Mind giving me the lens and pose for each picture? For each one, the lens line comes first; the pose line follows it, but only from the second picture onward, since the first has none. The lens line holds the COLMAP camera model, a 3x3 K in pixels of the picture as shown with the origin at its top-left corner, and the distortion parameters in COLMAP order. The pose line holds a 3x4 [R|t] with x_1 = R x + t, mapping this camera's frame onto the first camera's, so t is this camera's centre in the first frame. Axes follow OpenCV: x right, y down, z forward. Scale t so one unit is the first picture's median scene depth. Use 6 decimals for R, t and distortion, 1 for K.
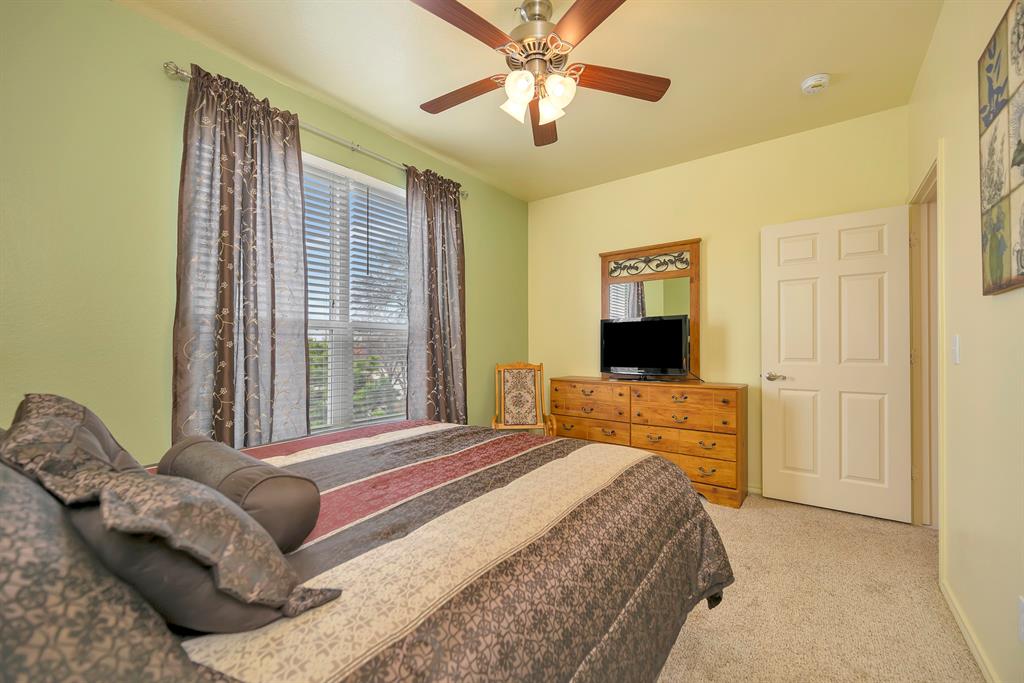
lens RADIAL K [[406.6, 0, 512.0], [0, 406.6, 341.5], [0, 0, 1]] dist [0.000603, -0.000070]
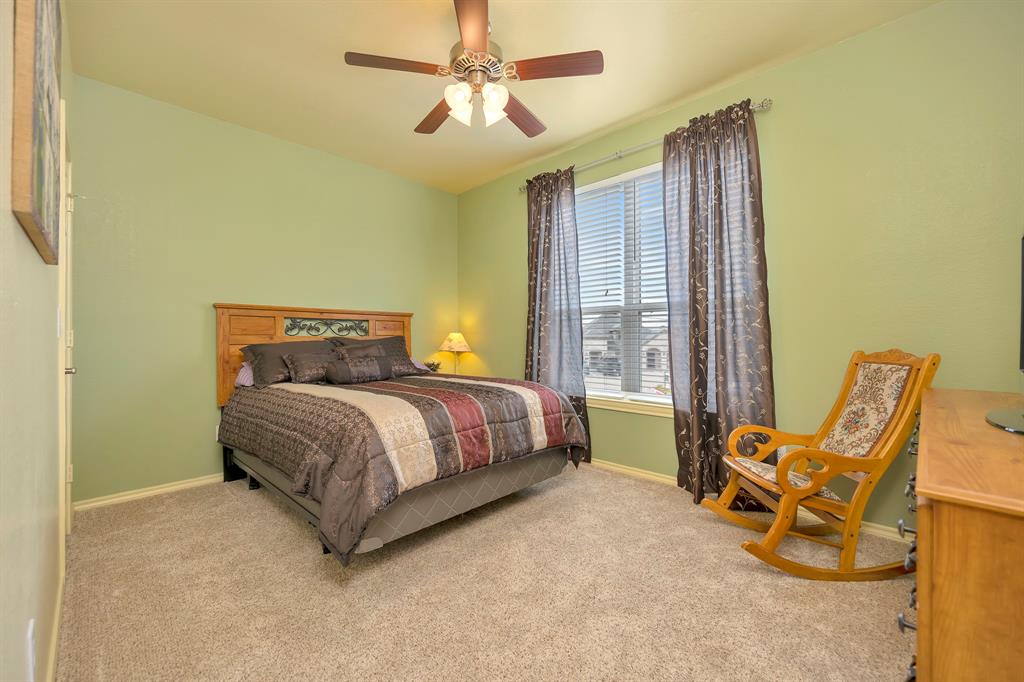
lens RADIAL K [[406.6, 0, 512.0], [0, 406.6, 341.0], [0, 0, 1]] dist [0.000603, -0.000070]
pose [[-0.123612, -0.022784, -0.992069, 0.852020], [-0.023077, 0.999532, -0.020080, 0.087312], [0.992062, 0.020412, -0.124080, 0.927300]]
